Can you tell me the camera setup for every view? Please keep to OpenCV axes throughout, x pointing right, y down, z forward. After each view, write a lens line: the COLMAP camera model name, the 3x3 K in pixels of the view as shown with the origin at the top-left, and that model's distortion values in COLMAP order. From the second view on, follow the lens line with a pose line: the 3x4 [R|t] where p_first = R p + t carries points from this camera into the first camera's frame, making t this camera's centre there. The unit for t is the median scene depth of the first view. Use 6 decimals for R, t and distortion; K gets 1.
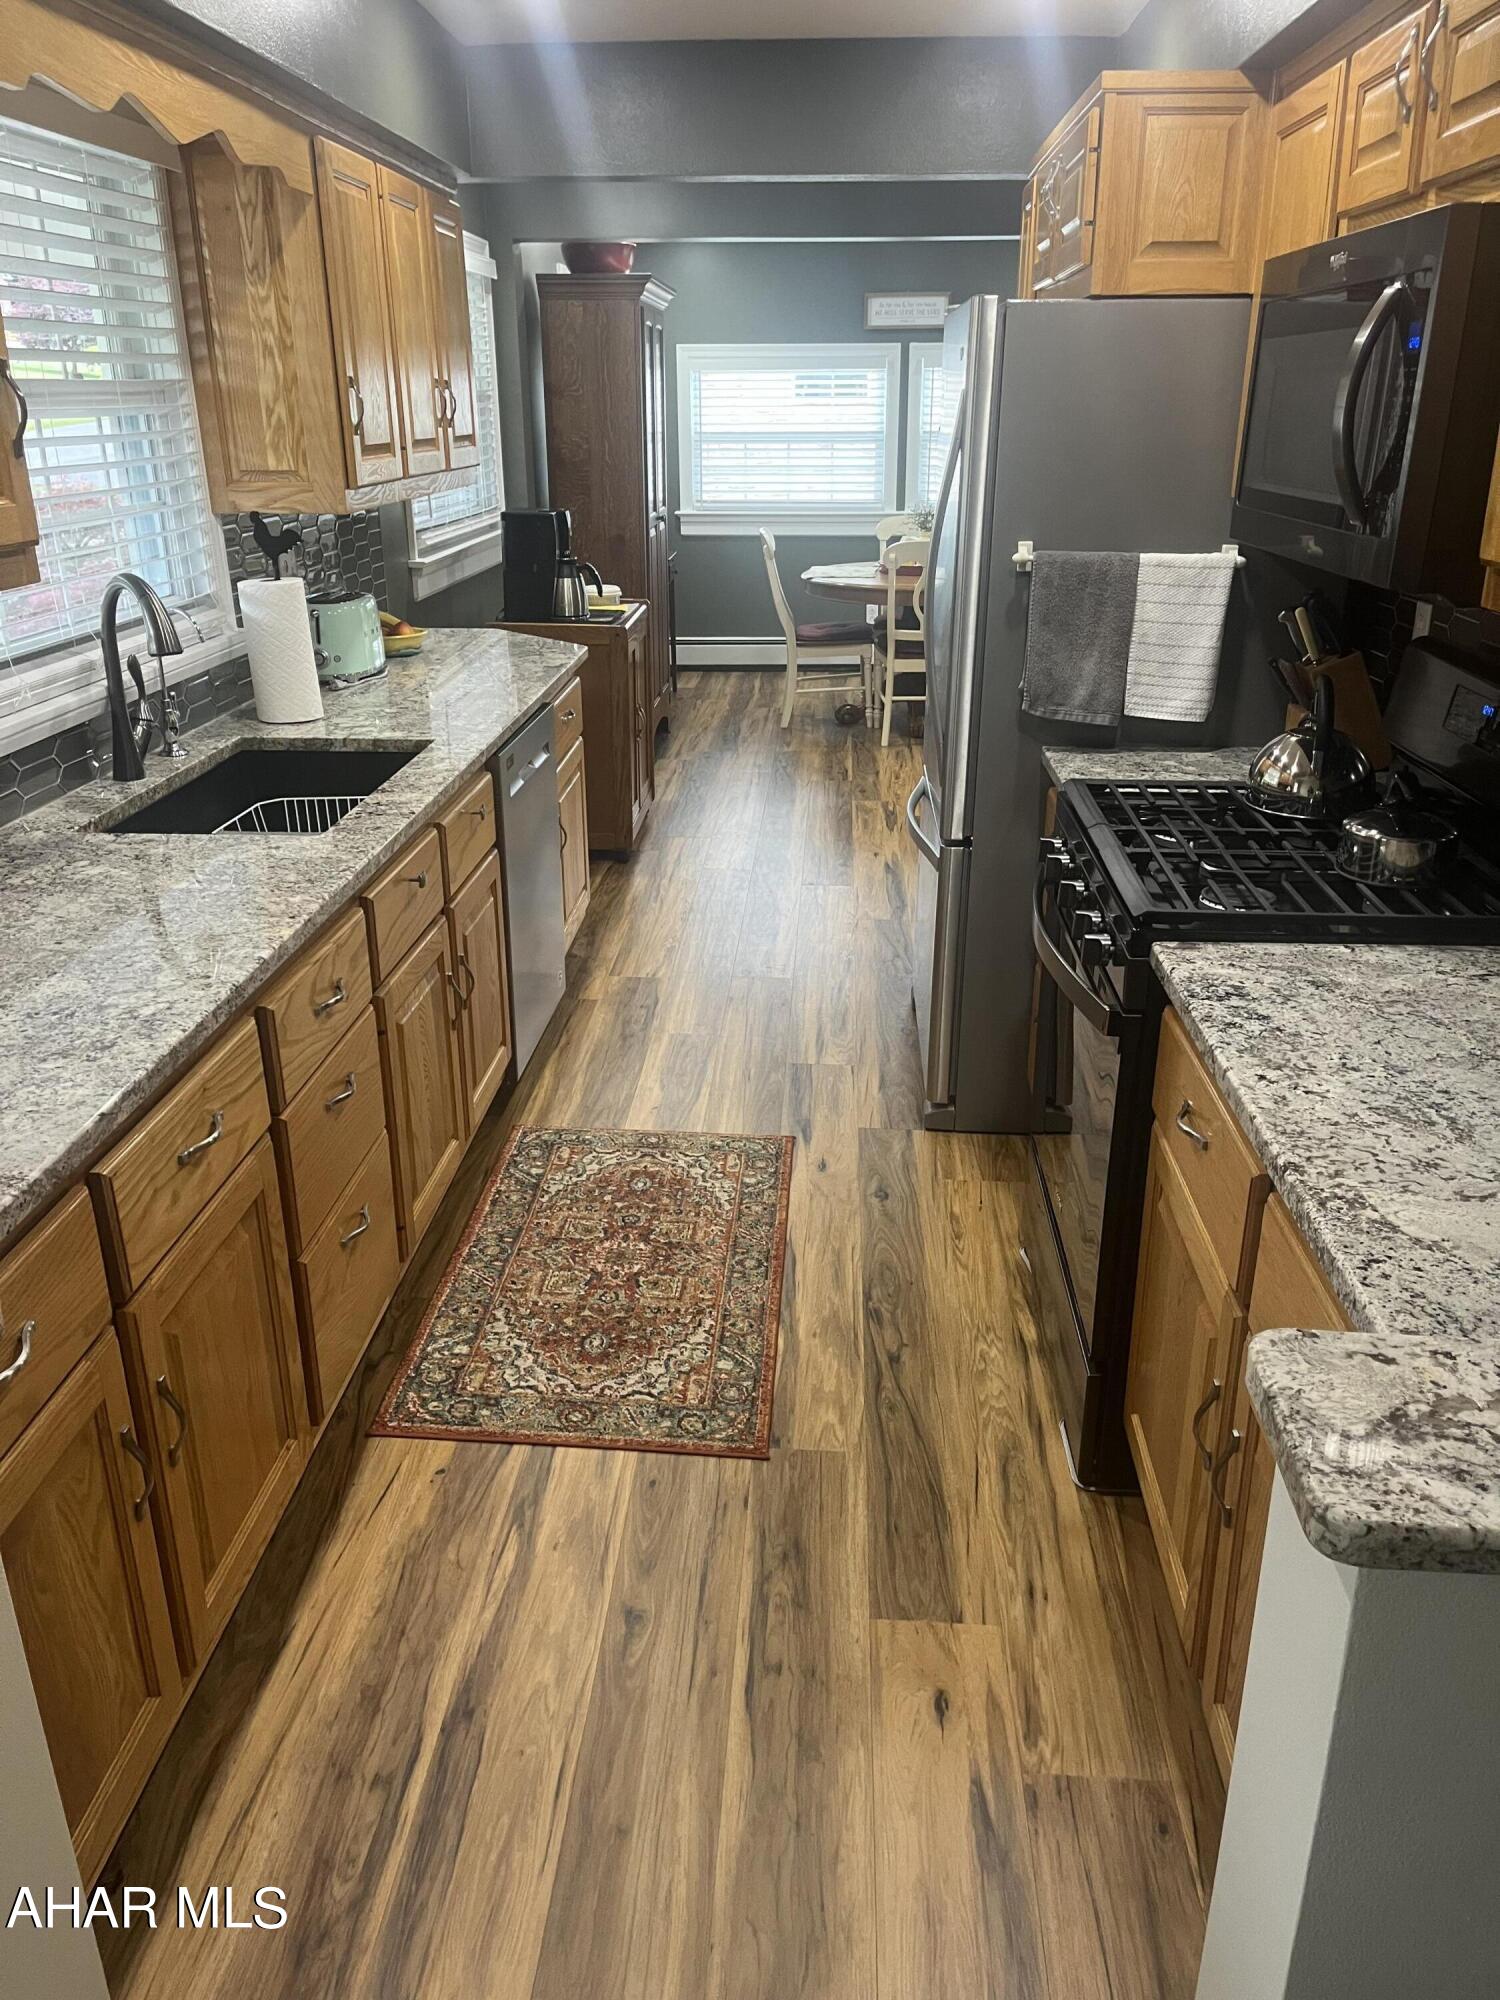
lens RADIAL K [[1531.5, 0, 761.2], [0, 1531.5, 999.4], [0, 0, 1]] dist [0.093747, 0.004521]
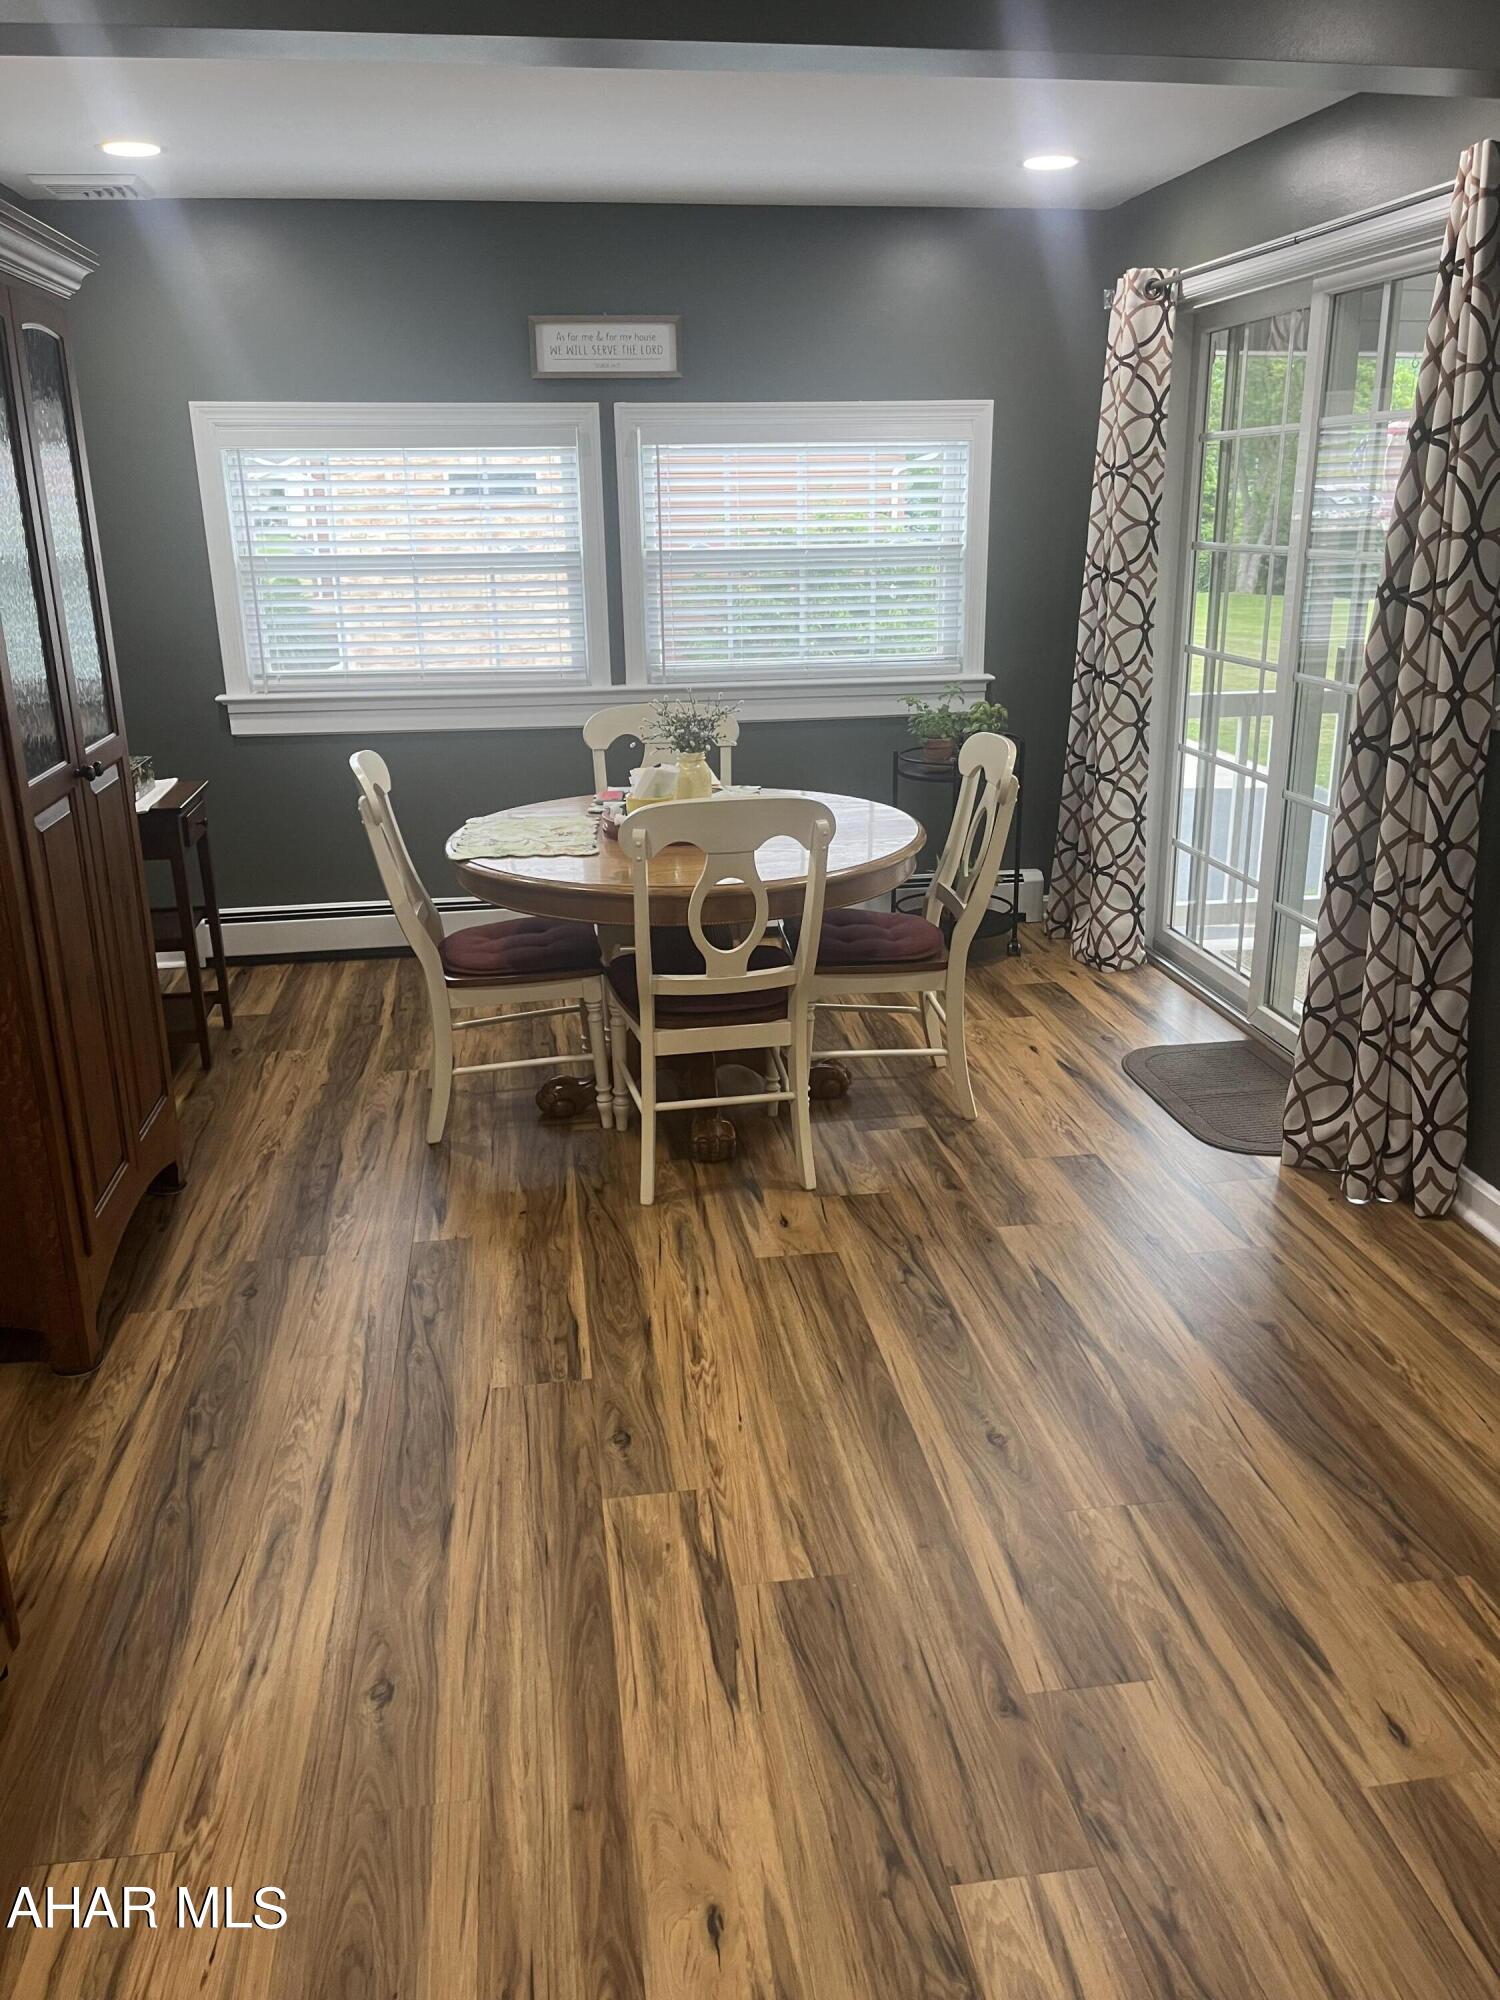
lens RADIAL K [[1531.5, 0, 745.9], [0, 1531.5, 996.9], [0, 0, 1]] dist [0.093747, 0.004521]
pose [[0.980835, -0.068675, 0.182338, 0.023118], [0.077519, 0.996113, -0.041819, -0.172264], [-0.178757, 0.055152, 0.982346, 0.432860]]
